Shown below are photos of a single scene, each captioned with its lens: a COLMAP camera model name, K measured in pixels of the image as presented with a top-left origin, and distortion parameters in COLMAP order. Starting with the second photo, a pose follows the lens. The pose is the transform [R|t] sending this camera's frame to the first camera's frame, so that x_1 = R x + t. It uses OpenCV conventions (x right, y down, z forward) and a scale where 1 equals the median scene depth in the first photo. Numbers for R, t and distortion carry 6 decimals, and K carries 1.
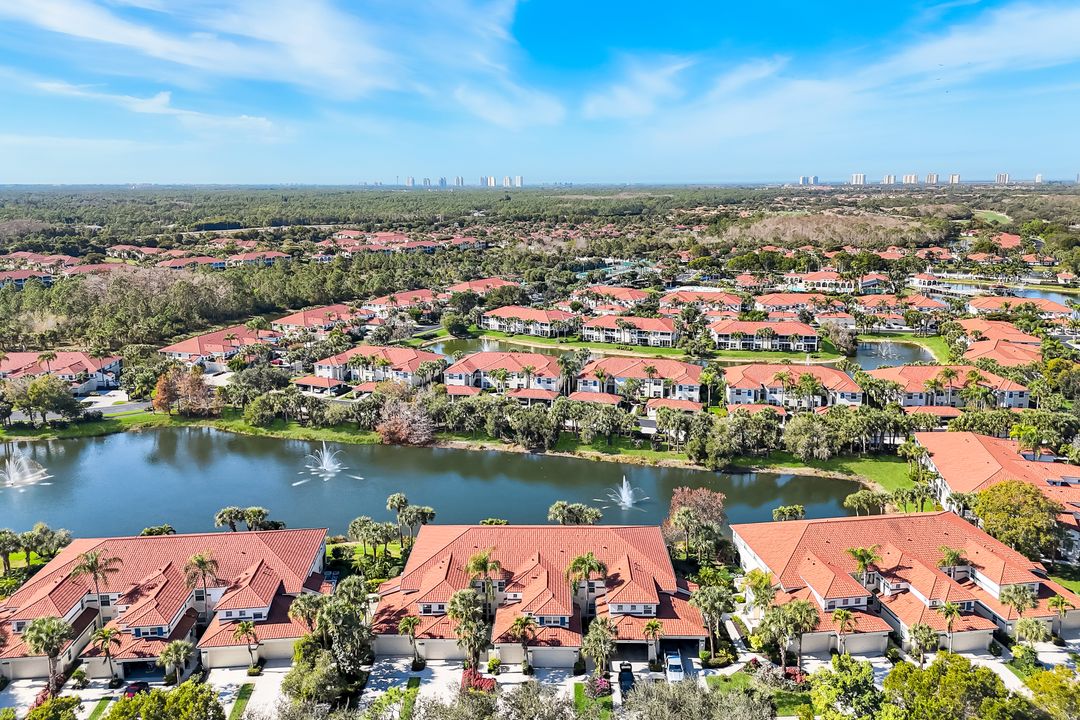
lens RADIAL K [[780.5, 0, 540.0], [0, 780.5, 360.0], [0, 0, 1]] dist [0.120754, -0.129036]
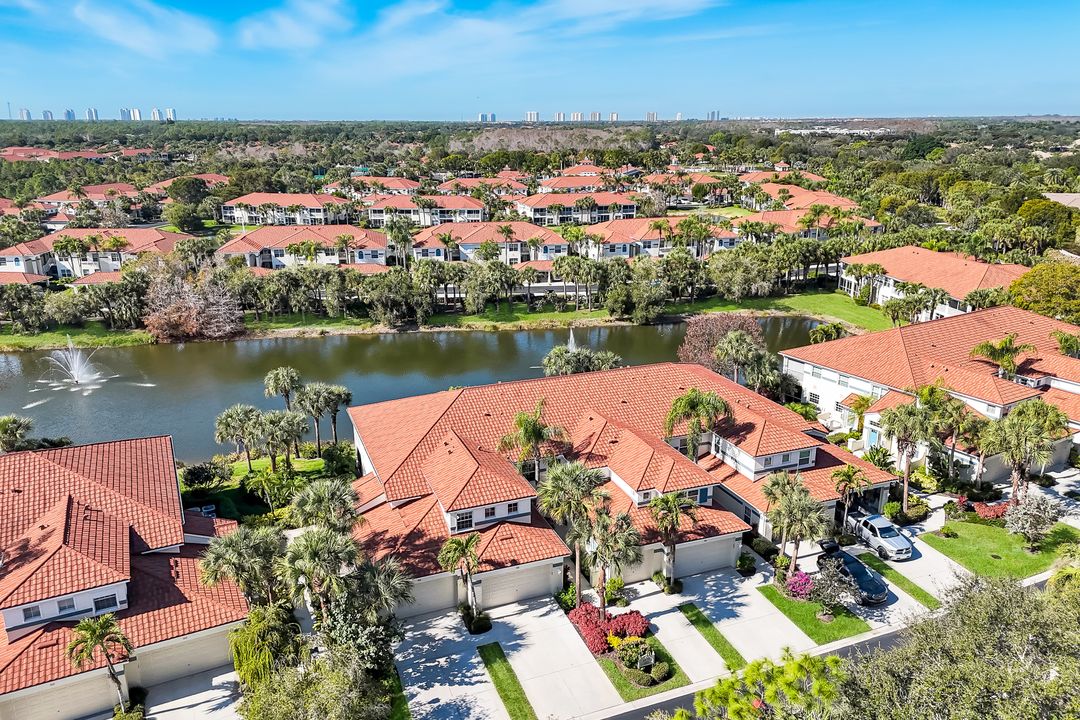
lens RADIAL K [[780.5, 0, 540.0], [0, 780.5, 360.0], [0, 0, 1]] dist [0.120754, -0.129036]
pose [[0.923359, -0.106098, 0.368986, -0.158908], [0.080795, 0.993234, 0.083411, 0.093761], [-0.375340, -0.047206, 0.925684, 0.277559]]
